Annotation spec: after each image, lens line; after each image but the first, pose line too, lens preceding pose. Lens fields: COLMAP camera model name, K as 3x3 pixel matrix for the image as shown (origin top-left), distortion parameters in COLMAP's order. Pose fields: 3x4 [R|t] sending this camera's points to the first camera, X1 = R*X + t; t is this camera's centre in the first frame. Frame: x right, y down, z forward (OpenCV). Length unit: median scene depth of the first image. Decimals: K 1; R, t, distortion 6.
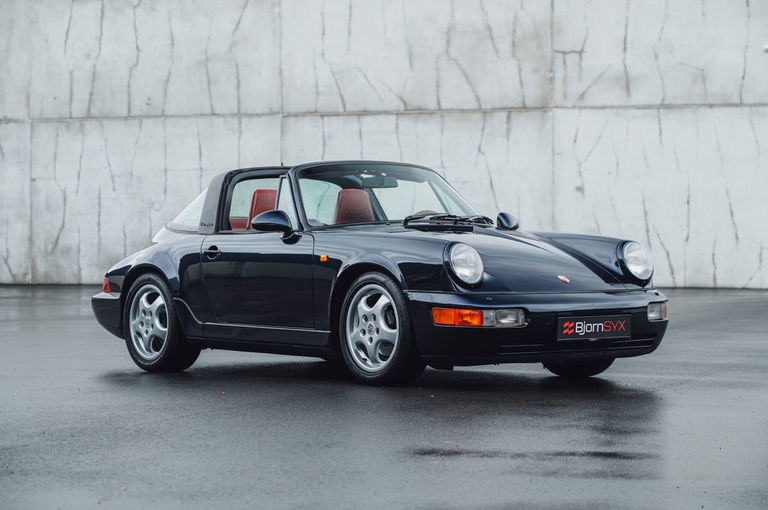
lens RADIAL K [[2180.7, 0, 389.9], [0, 2180.7, 254.9], [0, 0, 1]] dist [0.181980, 0.000000]
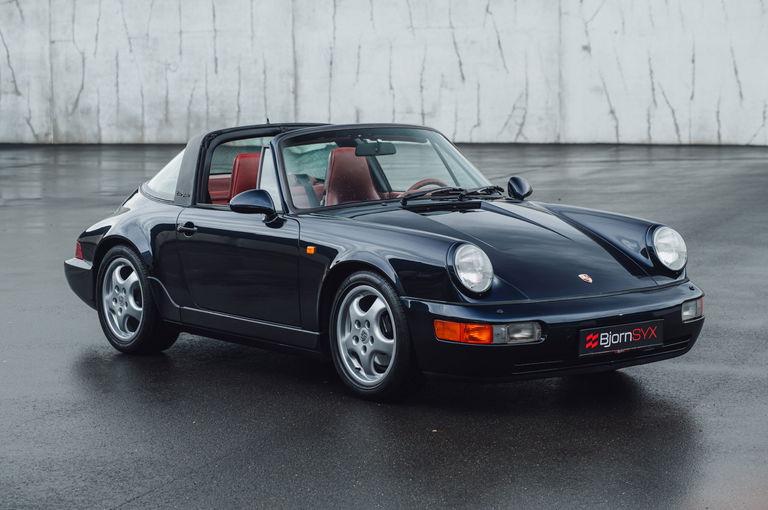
lens RADIAL K [[2032.8, 0, 376.8], [0, 2032.8, 251.1], [0, 0, 1]] dist [0.115024, 0.000000]
pose [[0.999852, -0.009787, -0.014165, 0.007041], [0.010931, 0.996481, 0.083106, -0.059014], [0.013302, -0.083249, 0.996440, 0.167228]]
